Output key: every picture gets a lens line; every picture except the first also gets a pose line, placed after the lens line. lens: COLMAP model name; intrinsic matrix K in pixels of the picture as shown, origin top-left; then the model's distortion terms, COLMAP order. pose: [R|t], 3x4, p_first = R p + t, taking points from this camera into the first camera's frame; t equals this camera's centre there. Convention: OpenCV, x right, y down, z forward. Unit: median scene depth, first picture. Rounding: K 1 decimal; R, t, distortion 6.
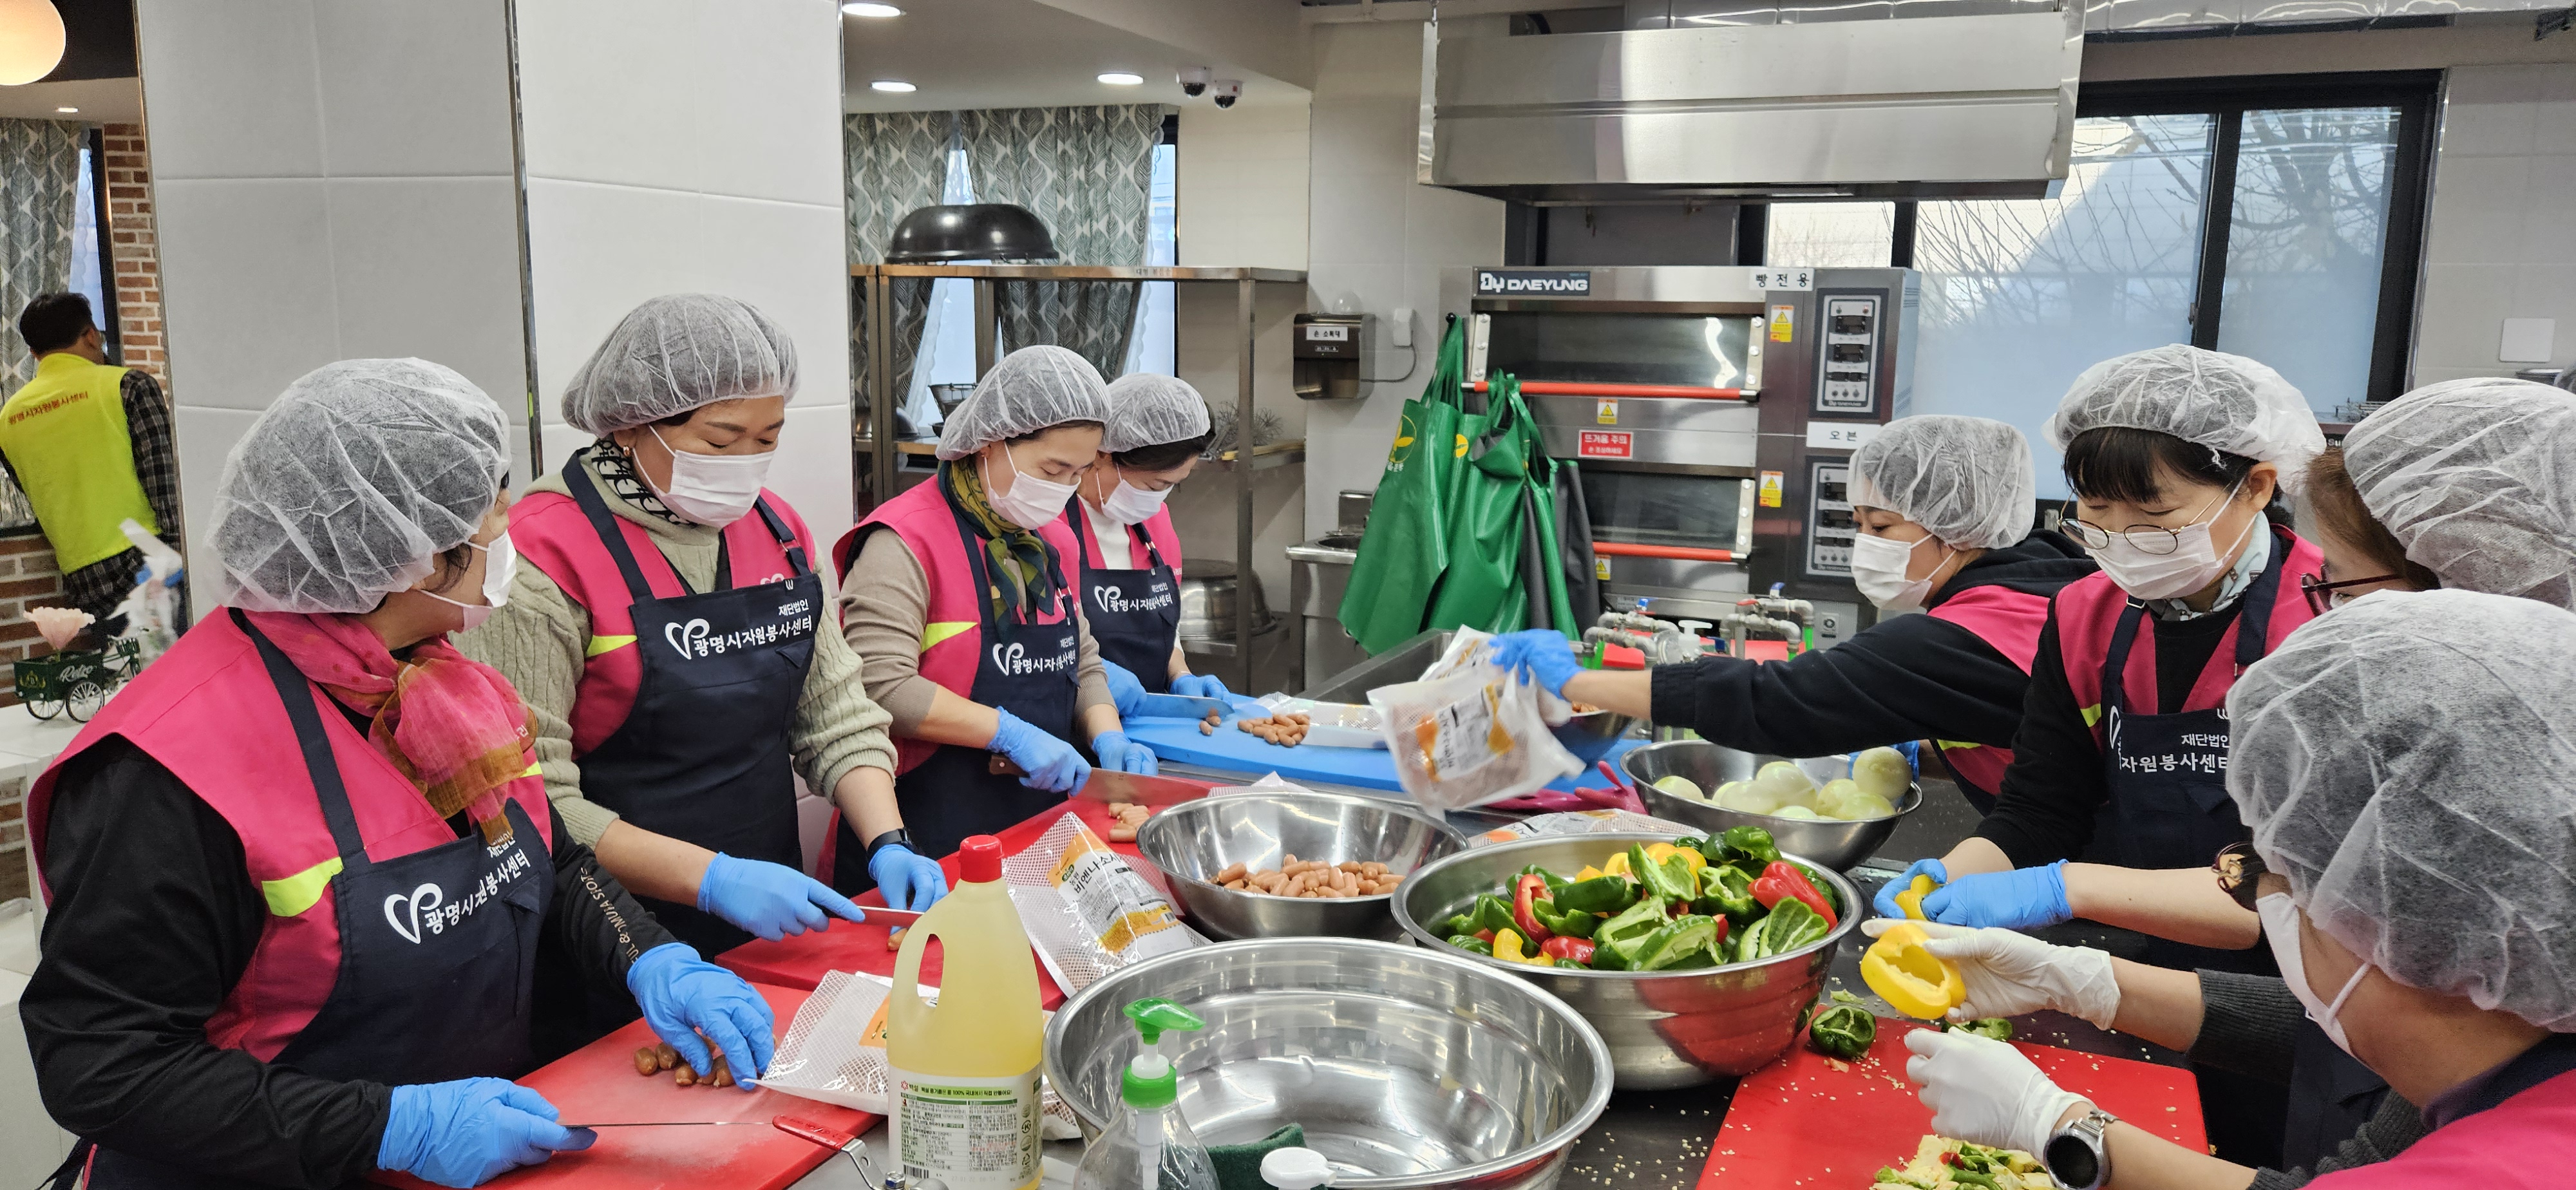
lens RADIAL K [[1661.2, 0, 1250.0], [0, 1661.2, 564.0], [0, 0, 1]] dist [0.034801, 0.000246]
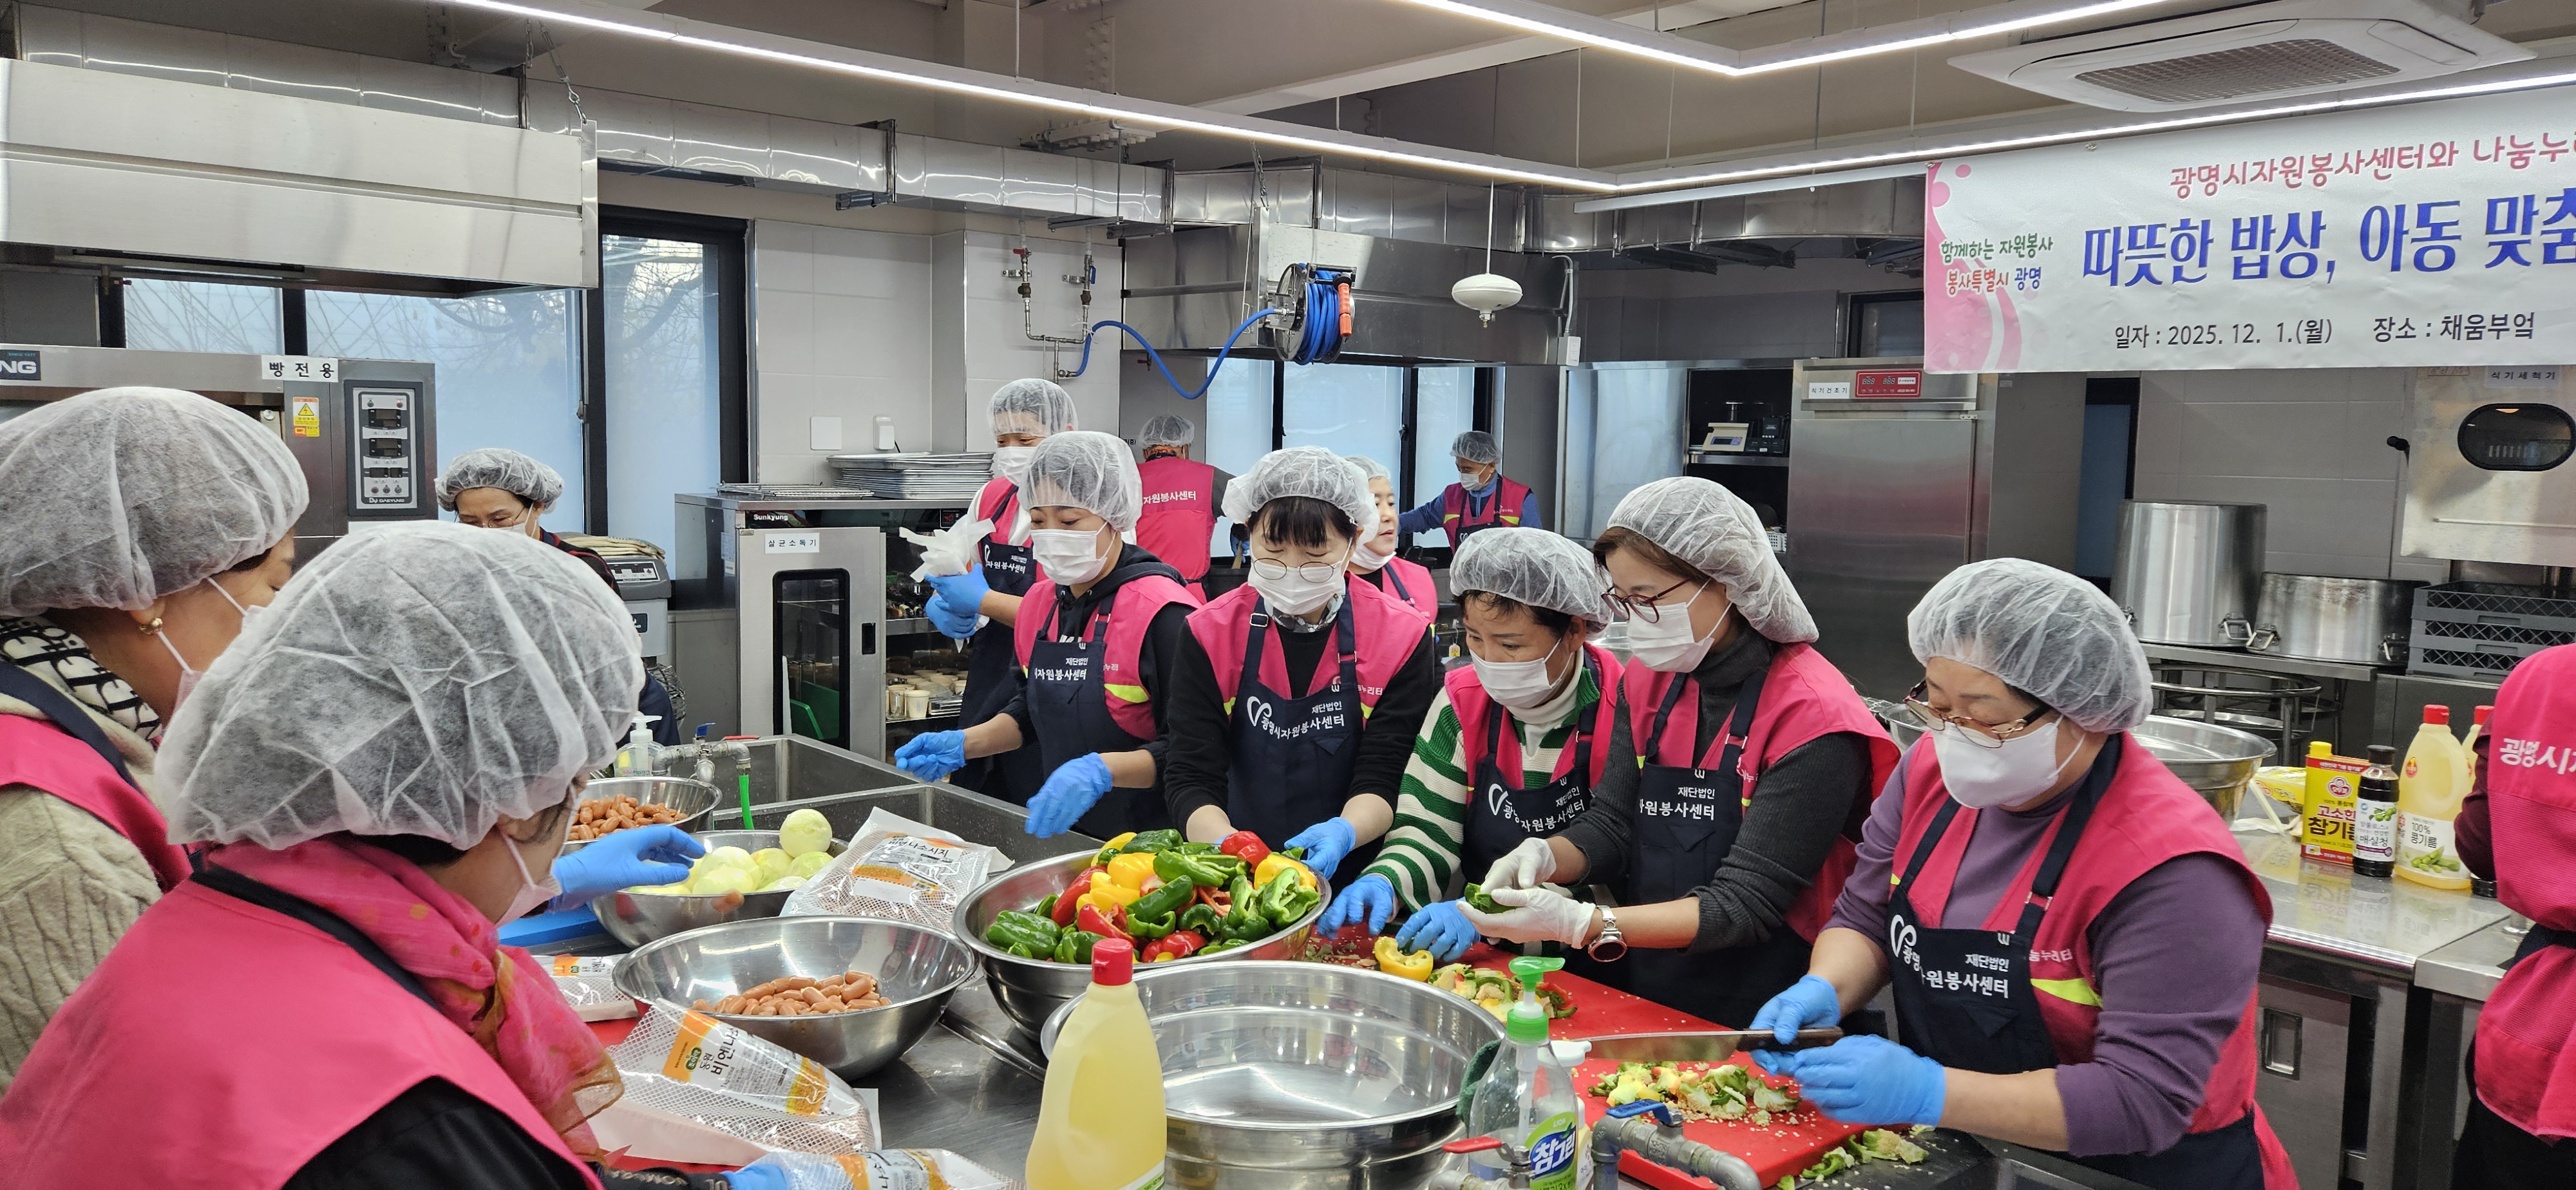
lens RADIAL K [[1661.2, 0, 1250.0], [0, 1661.2, 564.0], [0, 0, 1]] dist [0.034801, 0.000246]
pose [[0.462321, -0.076259, 0.883427, -0.268113], [0.122227, 0.992265, 0.021690, -0.020336], [-0.878248, 0.097951, 0.468066, 0.118638]]
